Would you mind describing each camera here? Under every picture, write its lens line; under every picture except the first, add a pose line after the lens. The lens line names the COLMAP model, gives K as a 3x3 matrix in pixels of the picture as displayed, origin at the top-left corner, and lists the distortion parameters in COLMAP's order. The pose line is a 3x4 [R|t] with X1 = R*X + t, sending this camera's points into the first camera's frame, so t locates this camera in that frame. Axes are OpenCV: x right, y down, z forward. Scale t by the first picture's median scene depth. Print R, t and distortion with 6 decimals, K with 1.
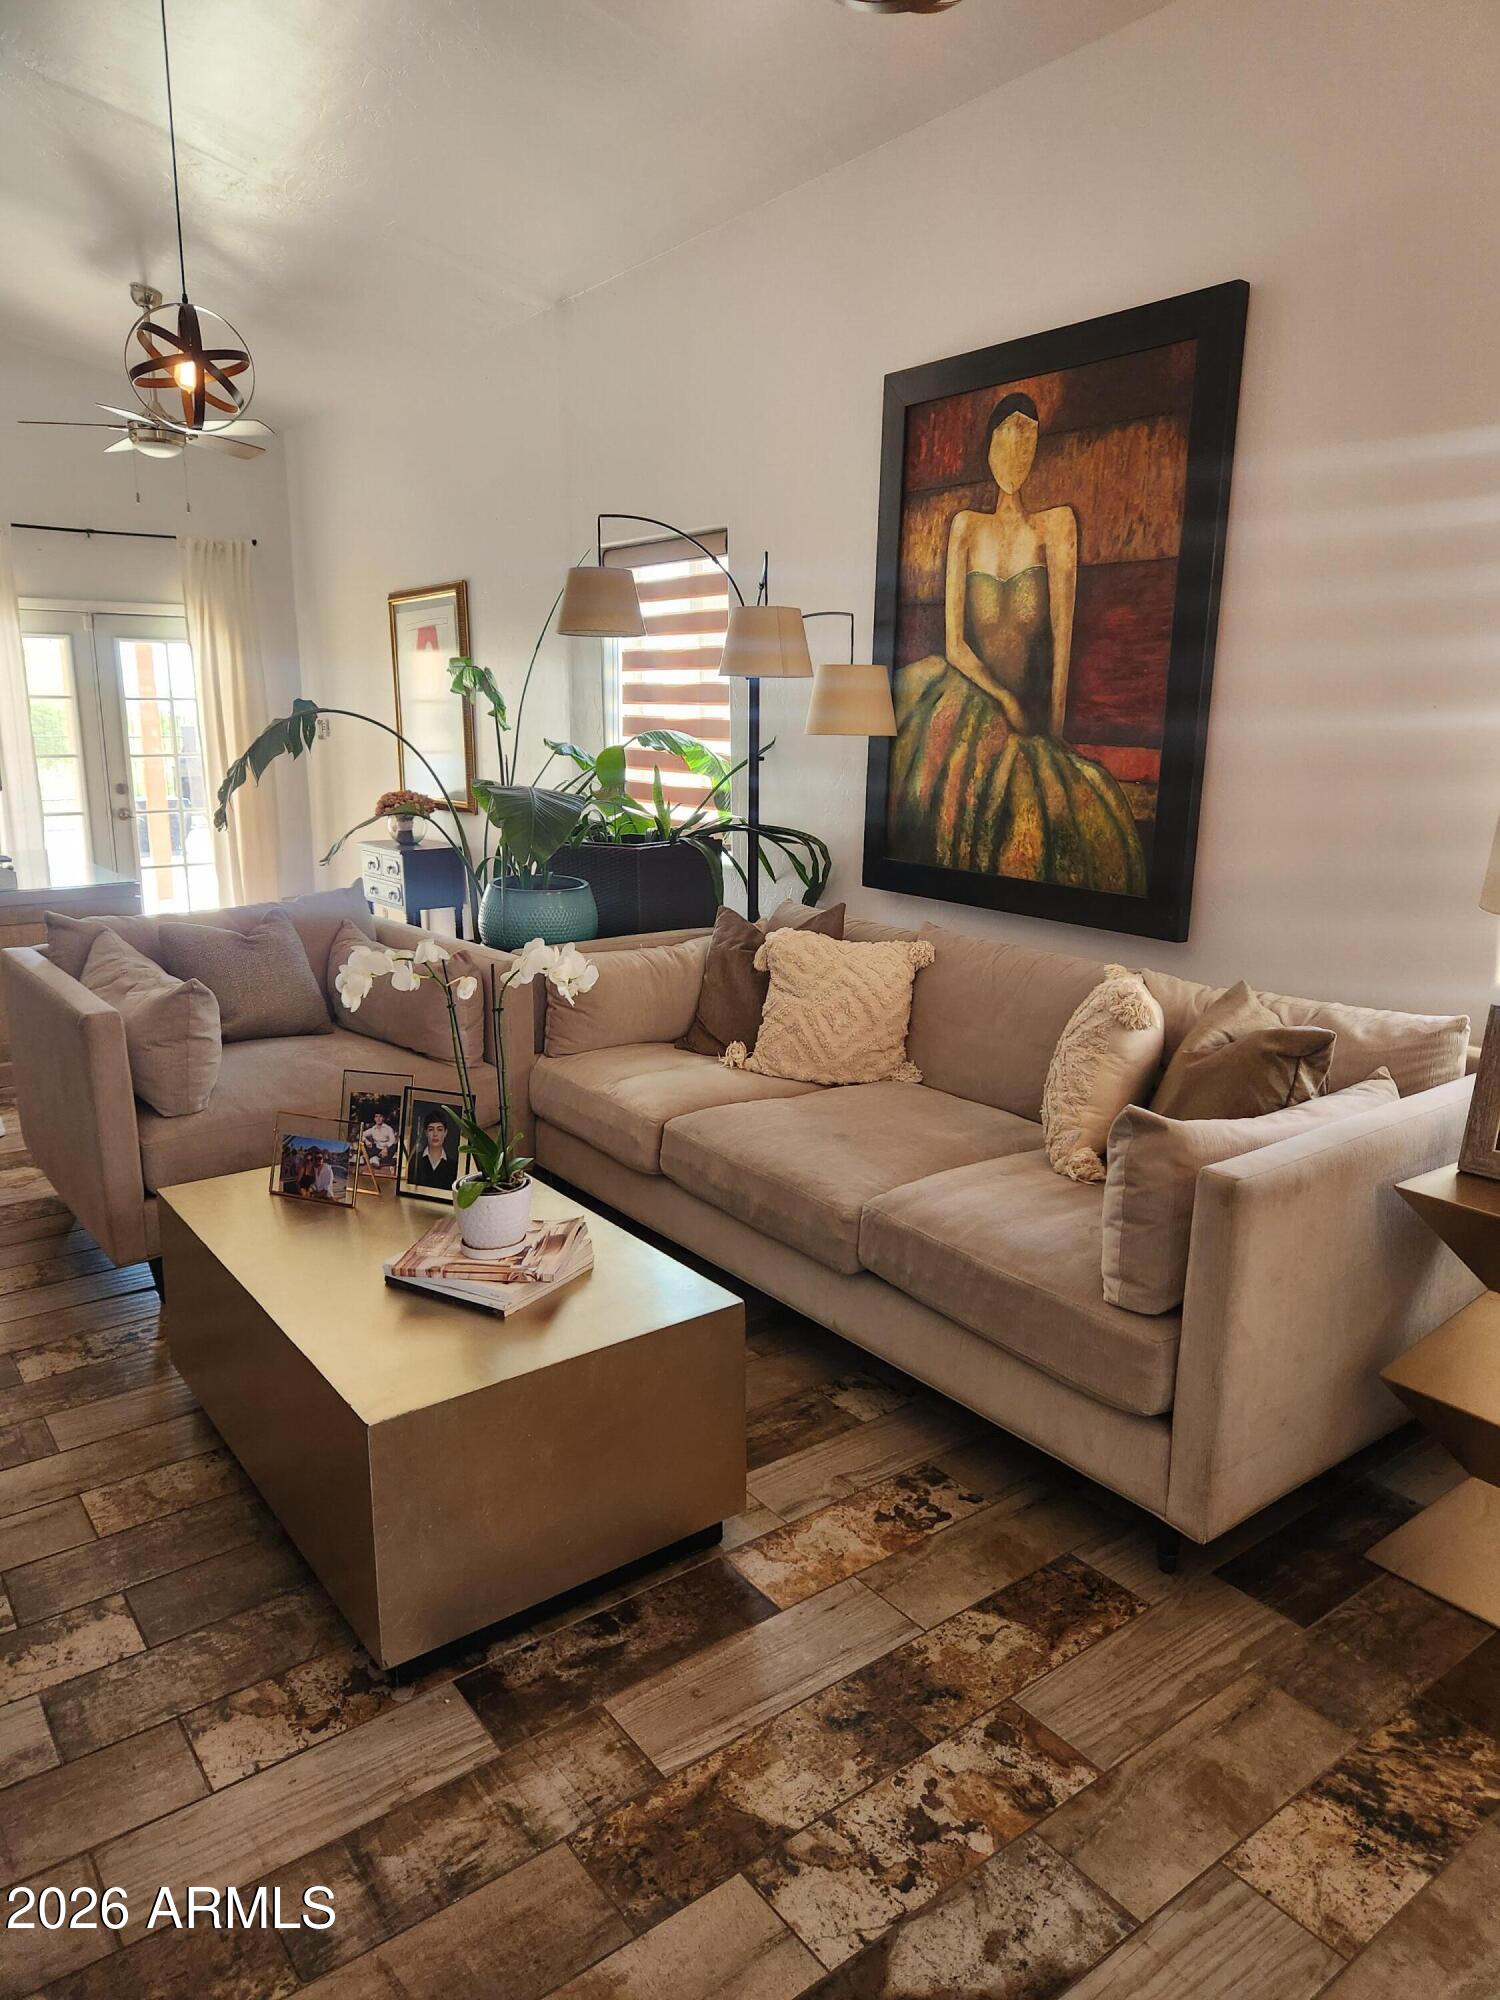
lens RADIAL K [[1344.5, 0, 778.4], [0, 1344.5, 997.4], [0, 0, 1]] dist [0.064096, -0.055905]
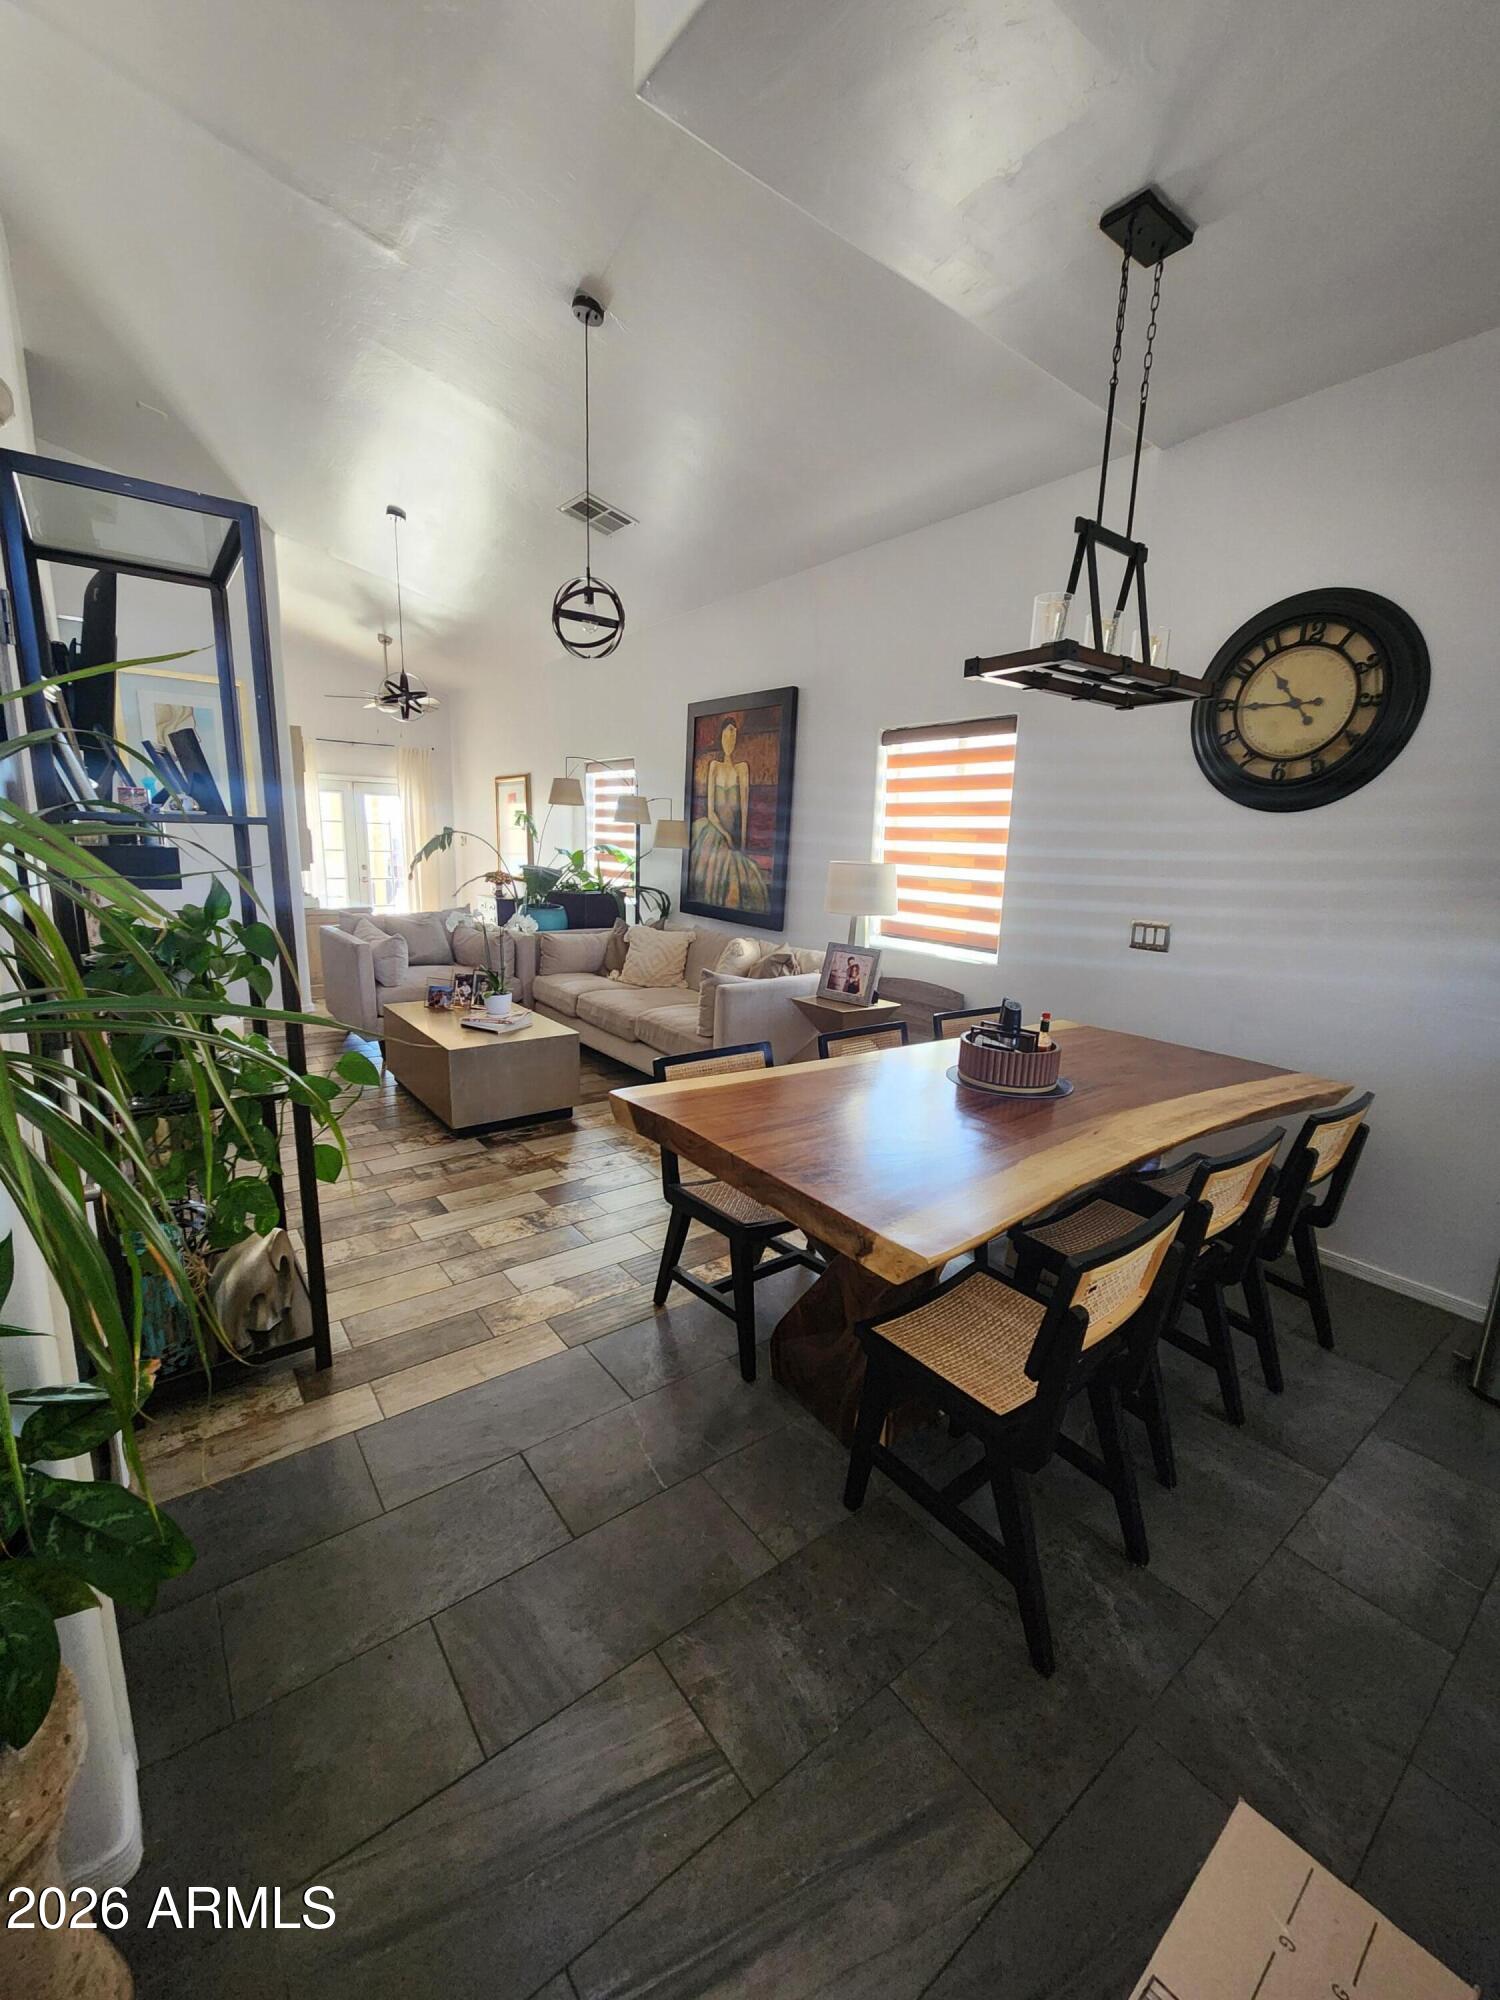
lens RADIAL K [[819.4, 0, 771.3], [0, 819.4, 1014.7], [0, 0, 1]] dist [0.003791, -0.002622]
pose [[0.999354, 0.026661, 0.024097, 0.213929], [-0.026731, 0.999639, 0.002595, 0.099876], [-0.024019, -0.003237, 0.999706, -0.502098]]
